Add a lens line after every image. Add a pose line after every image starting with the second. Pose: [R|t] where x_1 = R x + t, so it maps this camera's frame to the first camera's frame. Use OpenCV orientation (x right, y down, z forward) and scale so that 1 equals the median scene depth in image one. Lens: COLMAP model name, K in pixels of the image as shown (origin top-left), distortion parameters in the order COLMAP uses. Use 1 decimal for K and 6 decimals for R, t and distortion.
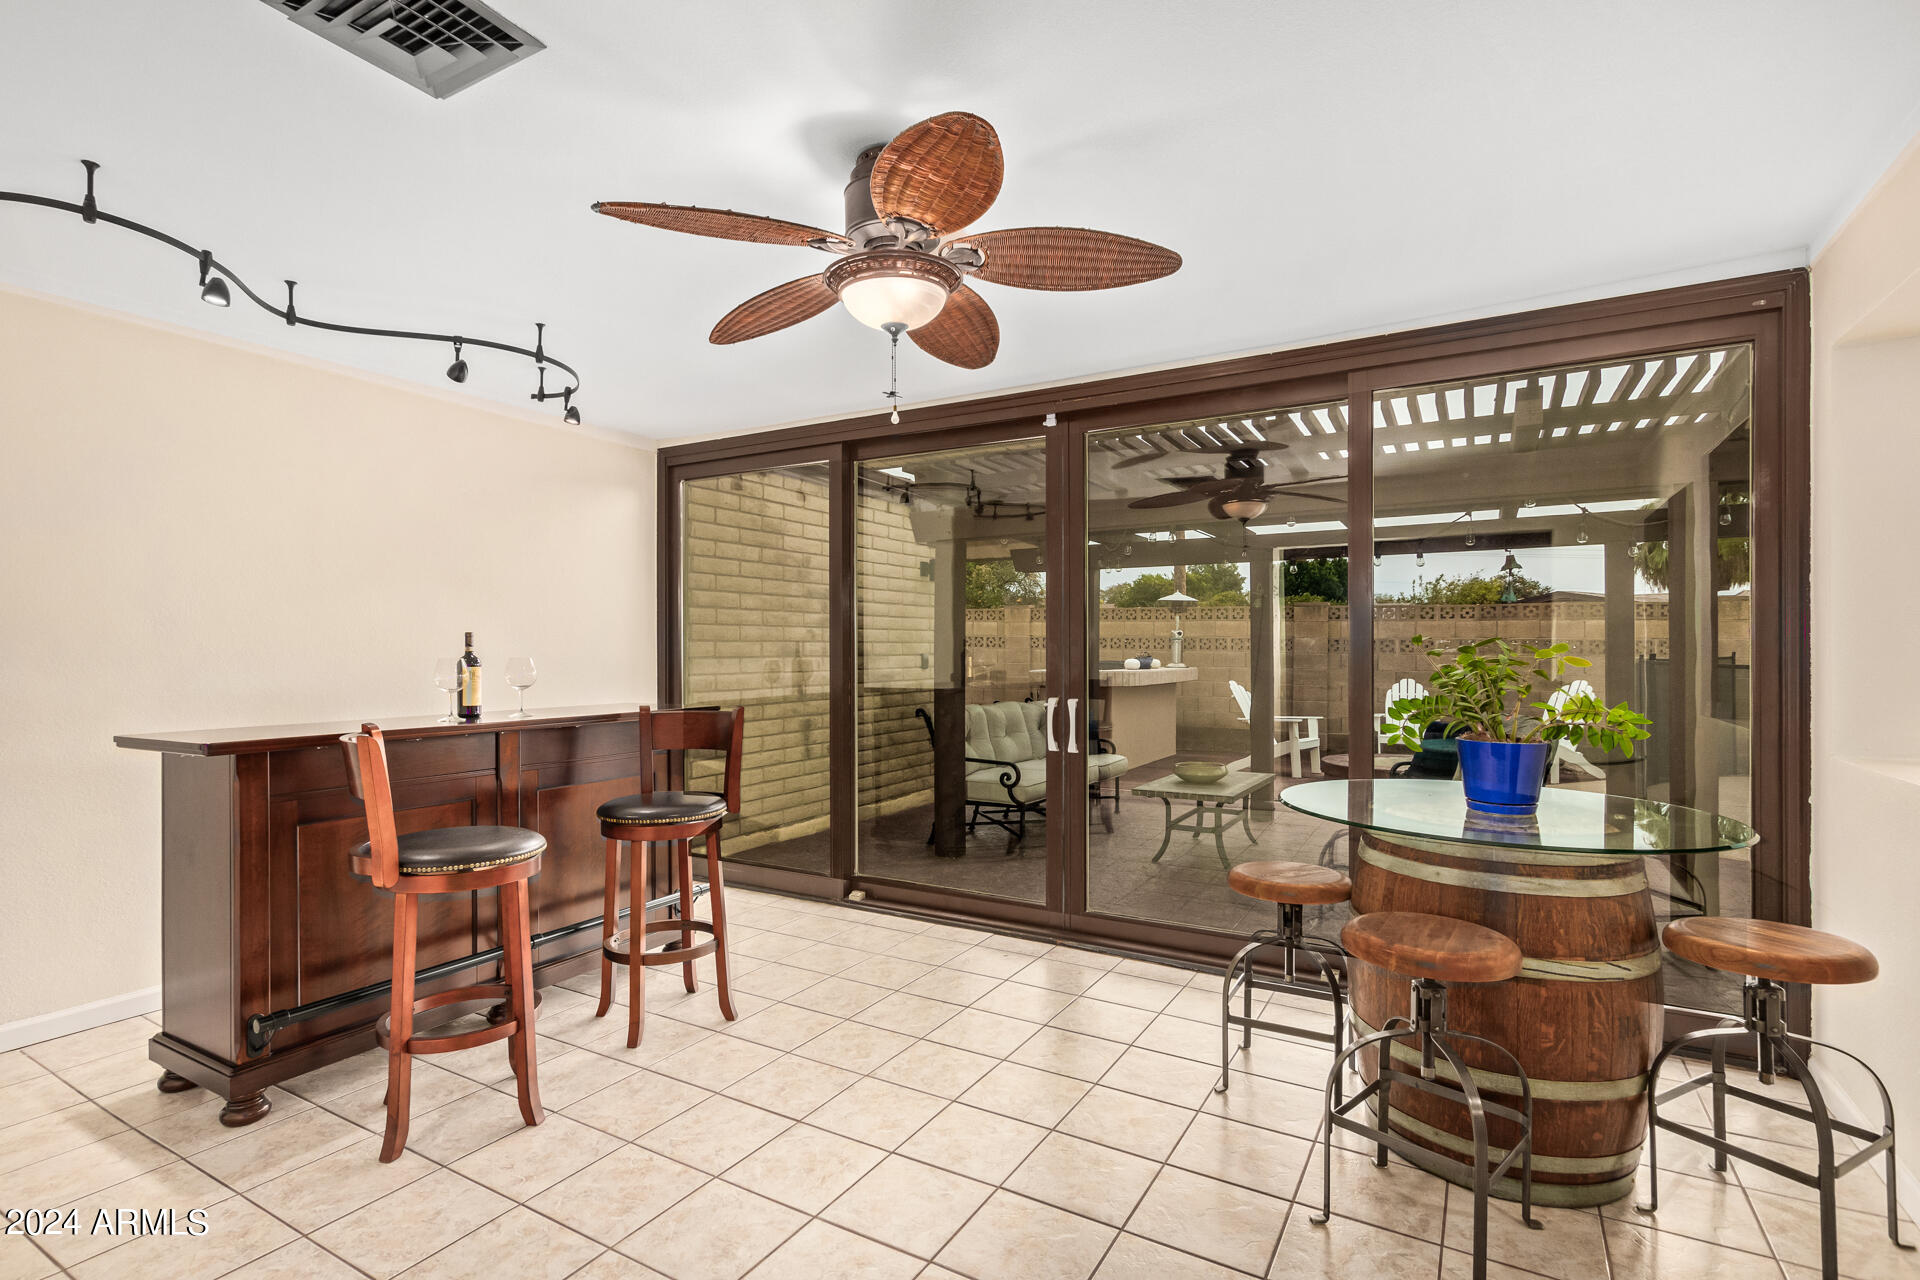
lens RADIAL K [[887.1, 0, 954.0], [0, 887.1, 647.8], [0, 0, 1]] dist [0.006001, -0.001763]
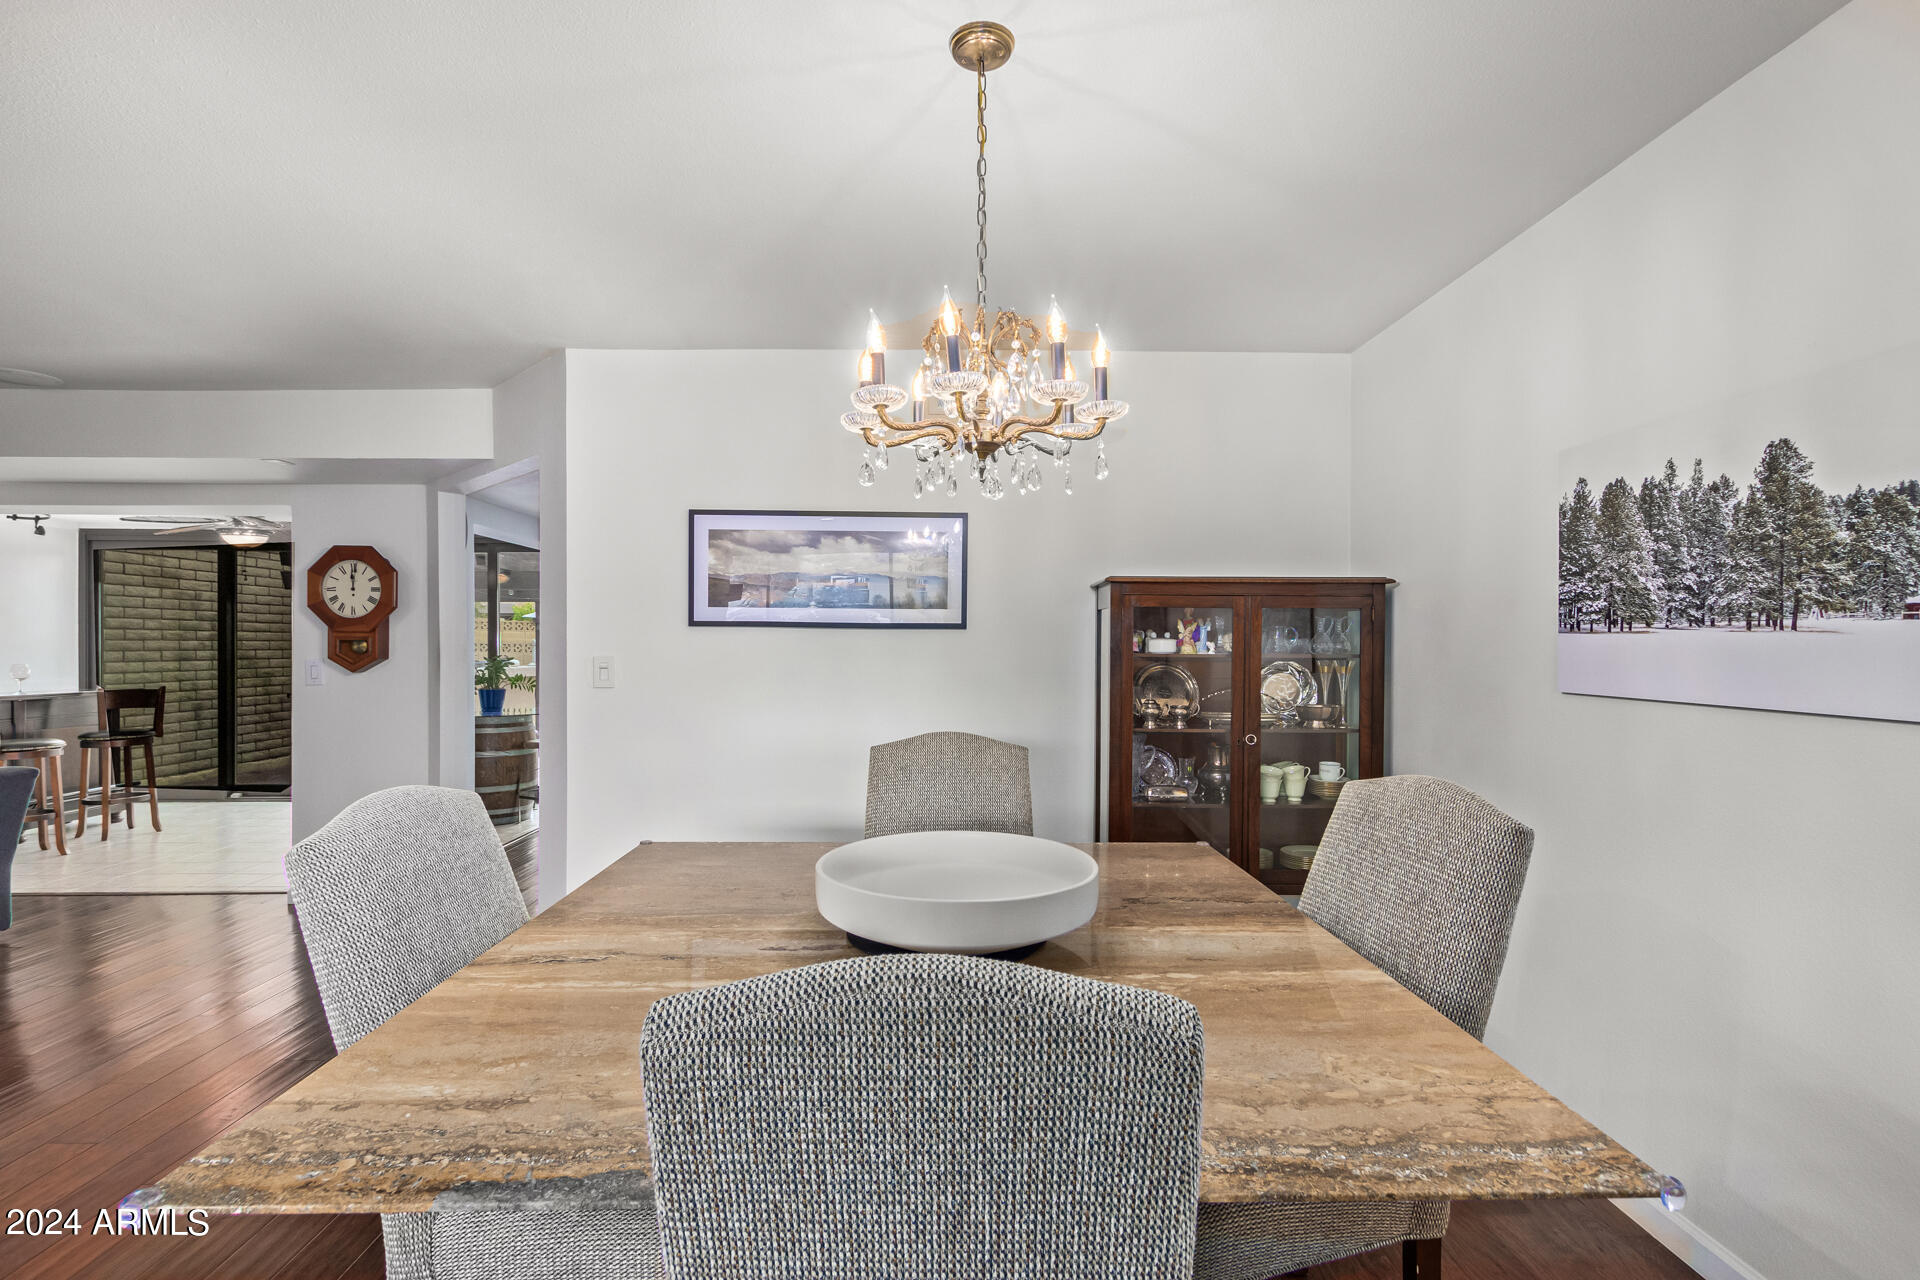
lens RADIAL K [[887.1, 0, 939.1], [0, 887.1, 645.4], [0, 0, 1]] dist [0.006001, -0.001763]
pose [[0.856501, 0.004359, 0.516127, 0.127018], [-0.004959, 0.999988, -0.000216, -0.019983], [-0.516122, -0.002374, 0.856512, -0.915709]]
